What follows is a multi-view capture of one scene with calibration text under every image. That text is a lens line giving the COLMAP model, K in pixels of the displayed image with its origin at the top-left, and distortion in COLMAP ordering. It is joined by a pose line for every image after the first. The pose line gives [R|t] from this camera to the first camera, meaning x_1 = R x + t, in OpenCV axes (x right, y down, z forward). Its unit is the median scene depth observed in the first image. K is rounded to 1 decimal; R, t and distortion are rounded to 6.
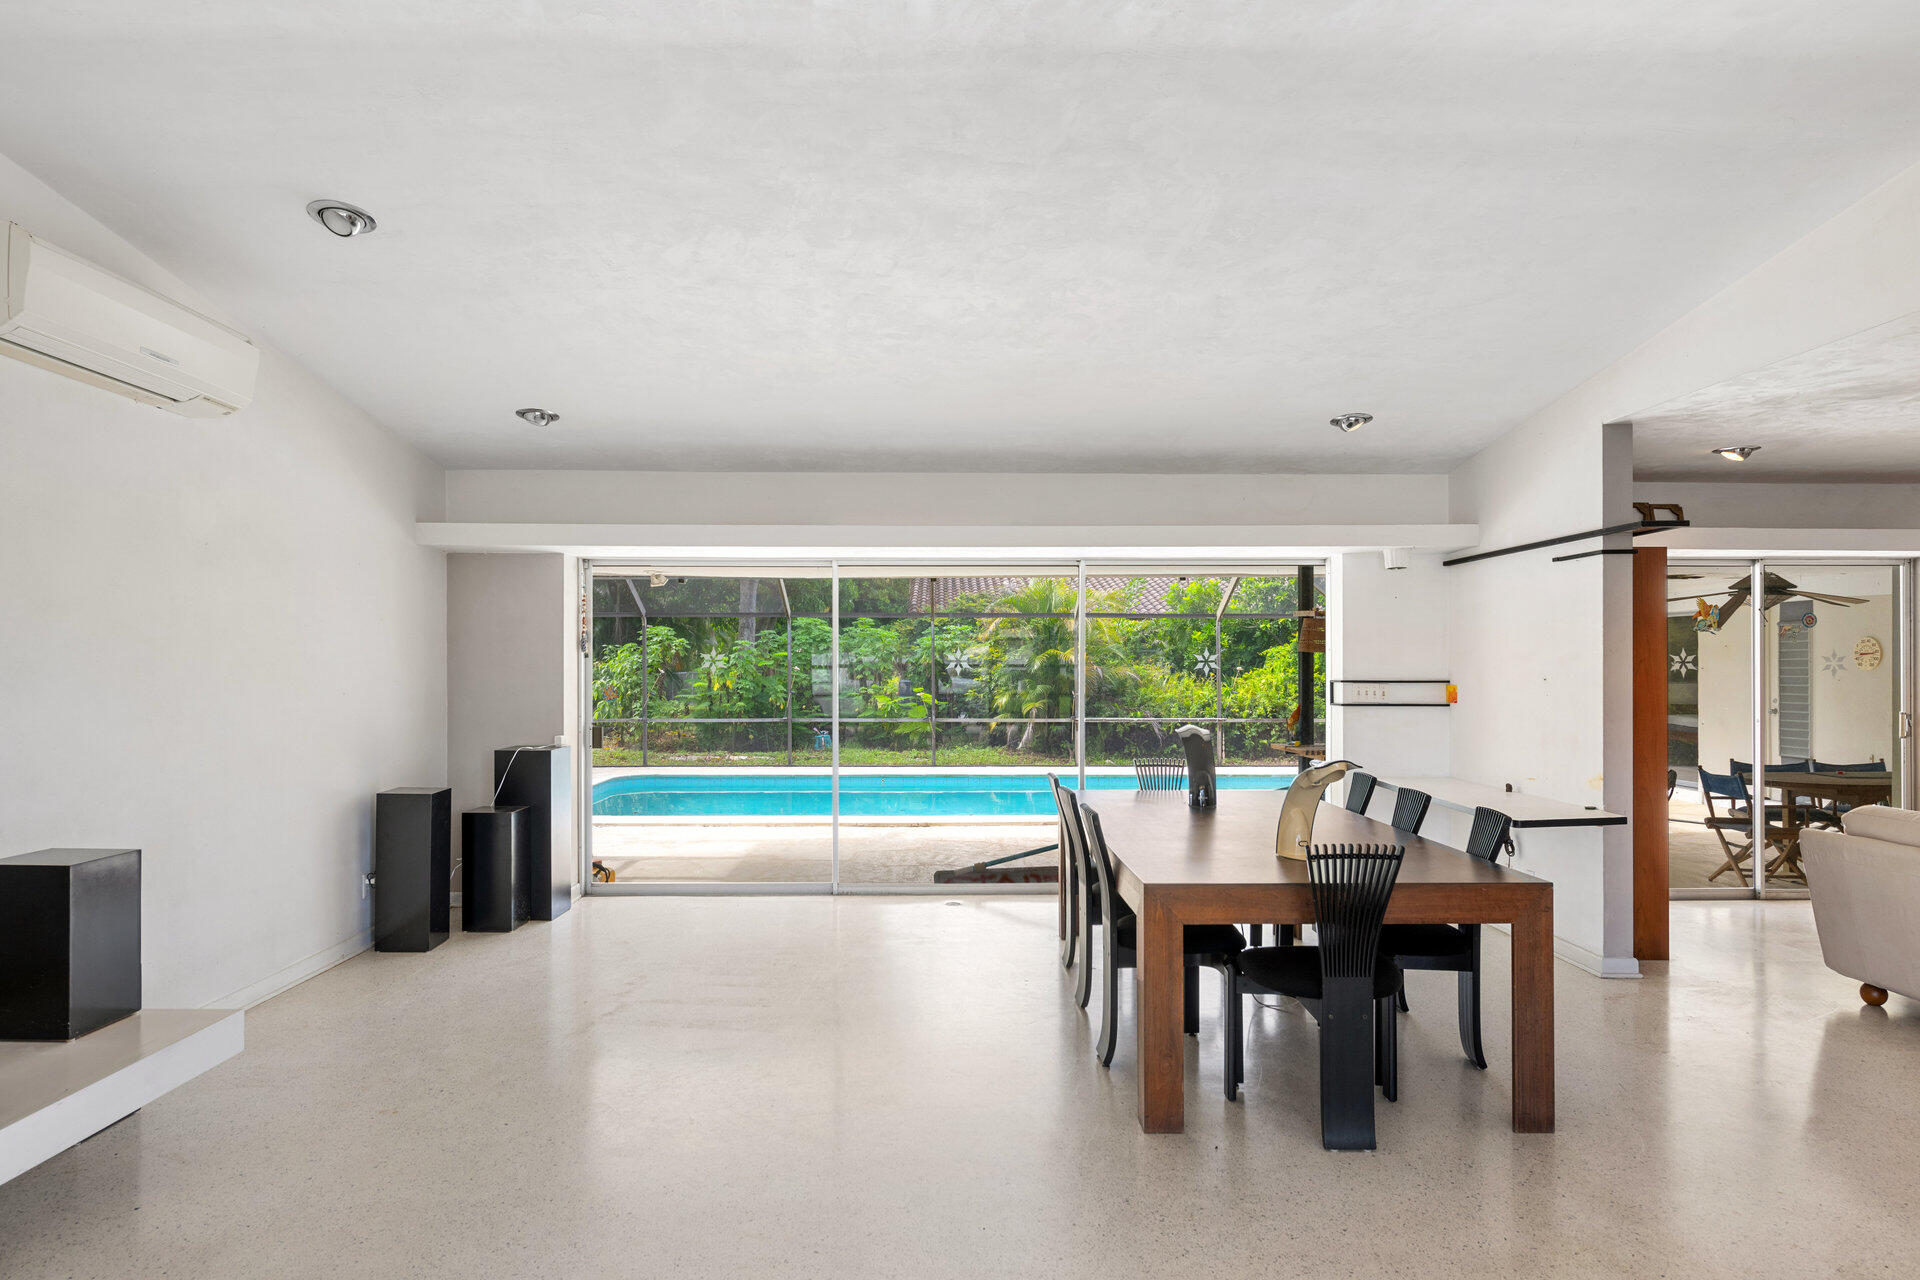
lens RADIAL K [[1133.2, 0, 963.3], [0, 1133.2, 652.8], [0, 0, 1]] dist [-0.006918, 0.002628]
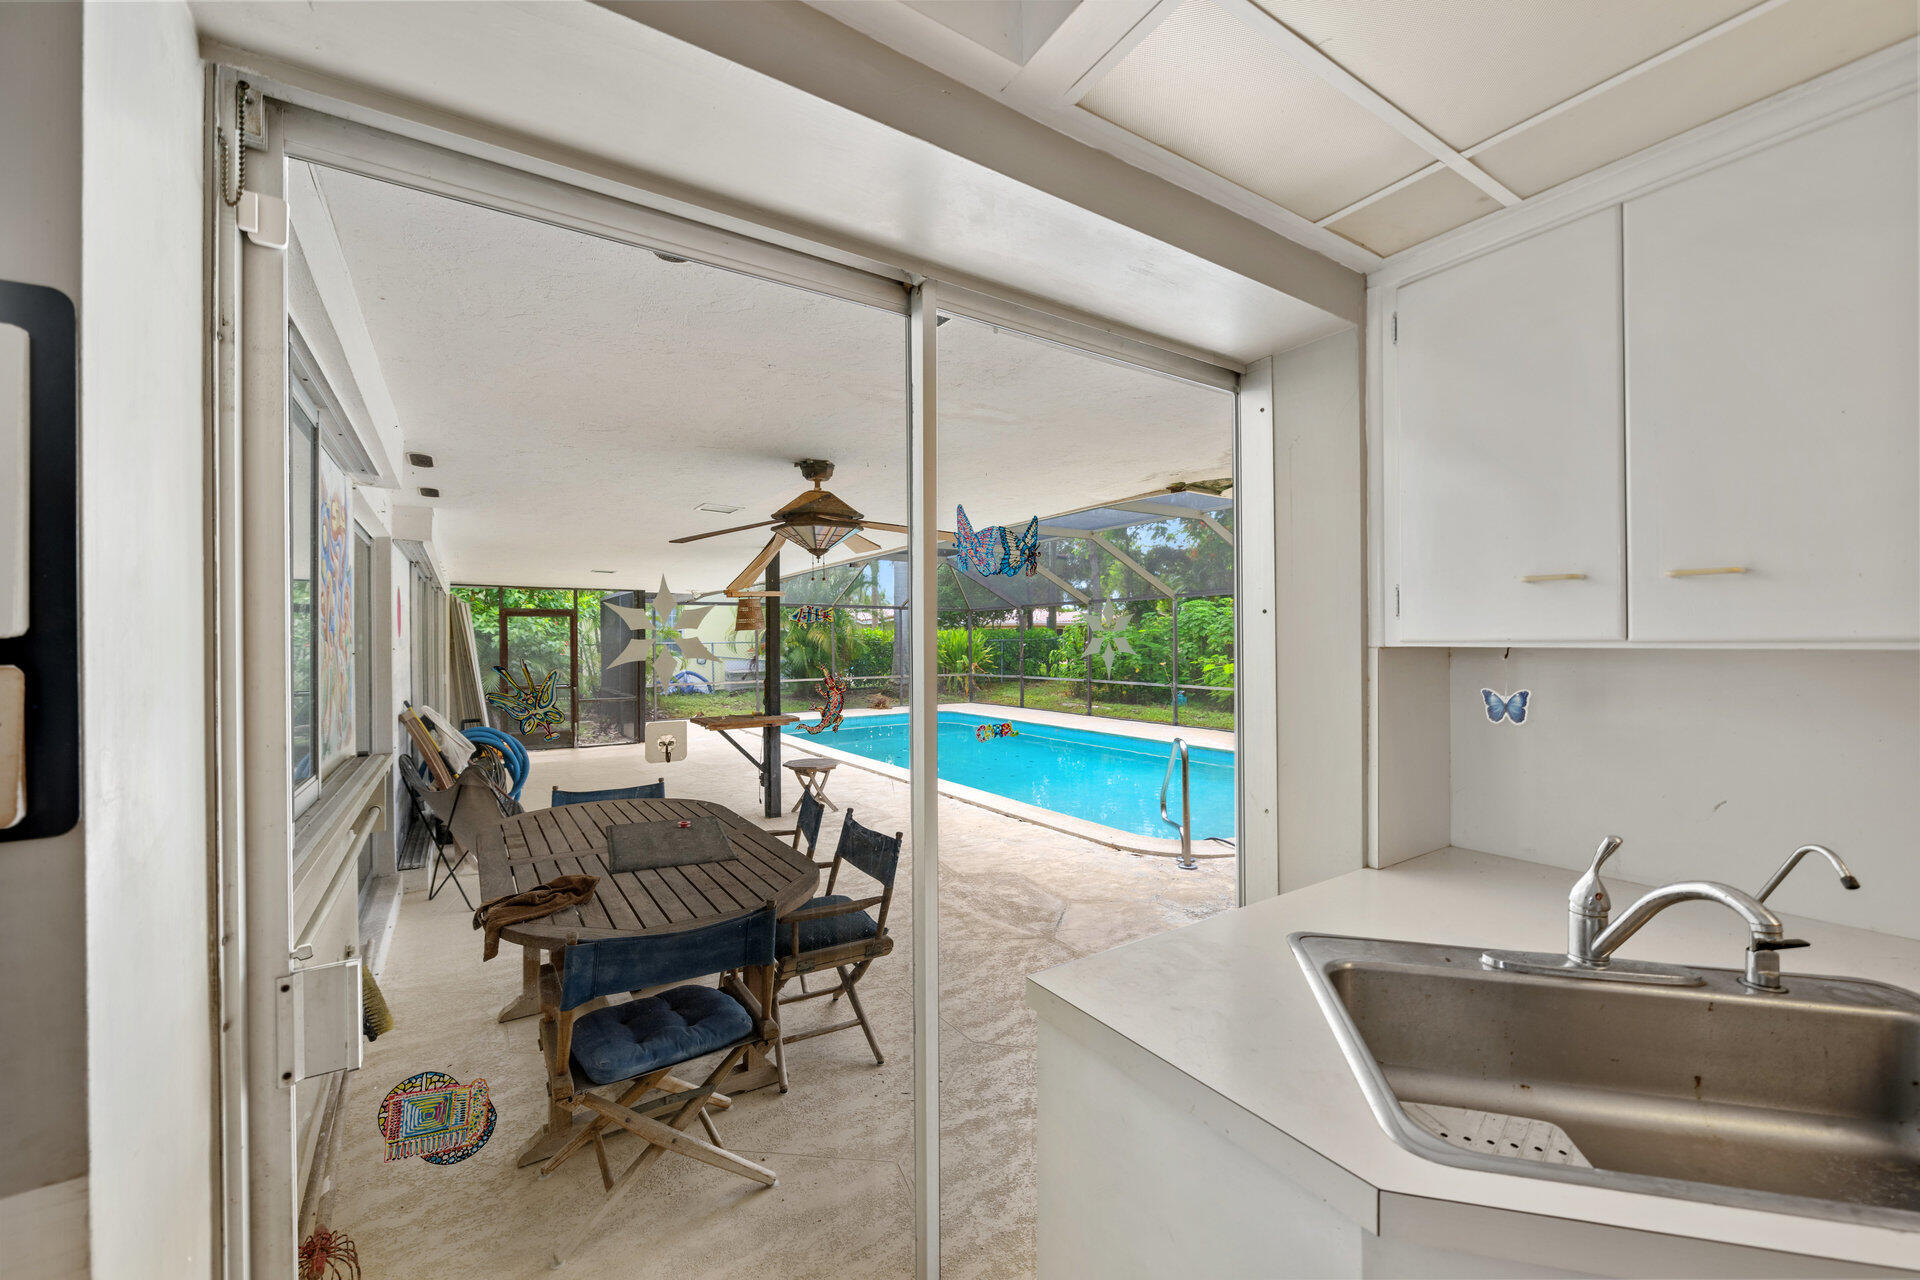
lens RADIAL K [[763.3, 0, 943.6], [0, 763.3, 639.9], [0, 0, 1]] dist [-0.002237, -0.000233]
pose [[0.525019, -0.005232, -0.851075, 1.380523], [0.017272, 0.999841, 0.004509, 0.010976], [0.850915, -0.017067, 0.525026, 1.029805]]
